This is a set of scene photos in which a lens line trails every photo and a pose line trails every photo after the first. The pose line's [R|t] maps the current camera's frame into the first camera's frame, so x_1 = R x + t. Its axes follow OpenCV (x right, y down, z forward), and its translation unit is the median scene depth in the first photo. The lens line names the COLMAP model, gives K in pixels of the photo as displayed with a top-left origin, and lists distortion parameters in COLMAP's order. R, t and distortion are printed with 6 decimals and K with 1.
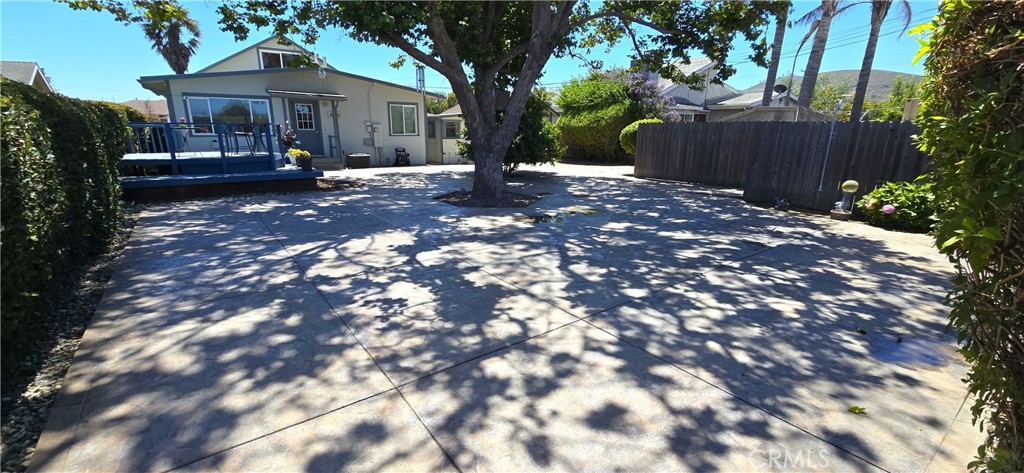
lens RADIAL K [[426.2, 0, 503.0], [0, 426.2, 243.2], [0, 0, 1]] dist [0.006968, -0.002719]
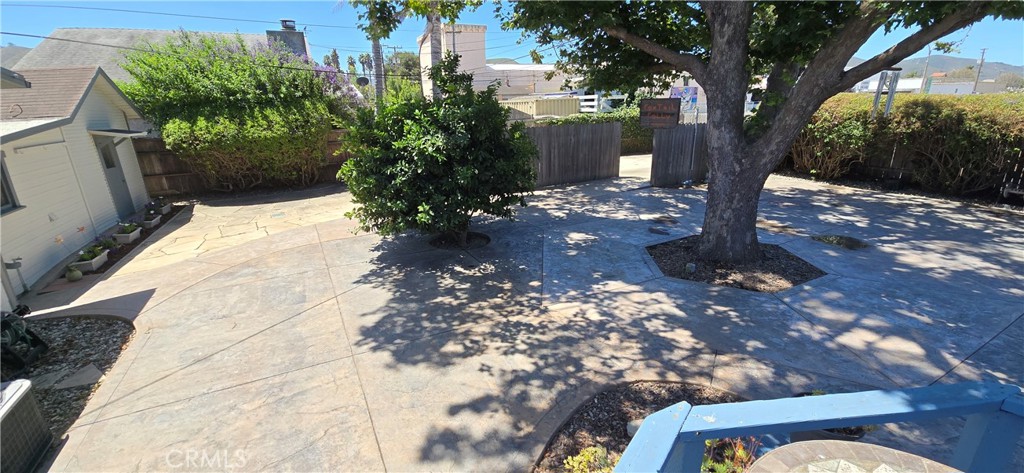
lens RADIAL K [[426.2, 0, 505.6], [0, 426.2, 242.8], [0, 0, 1]] dist [0.006968, -0.002719]
pose [[0.171063, -0.324859, 0.930164, -0.418758], [0.274683, 0.922373, 0.271622, -0.242015], [-0.946196, 0.209035, 0.247017, 0.670890]]
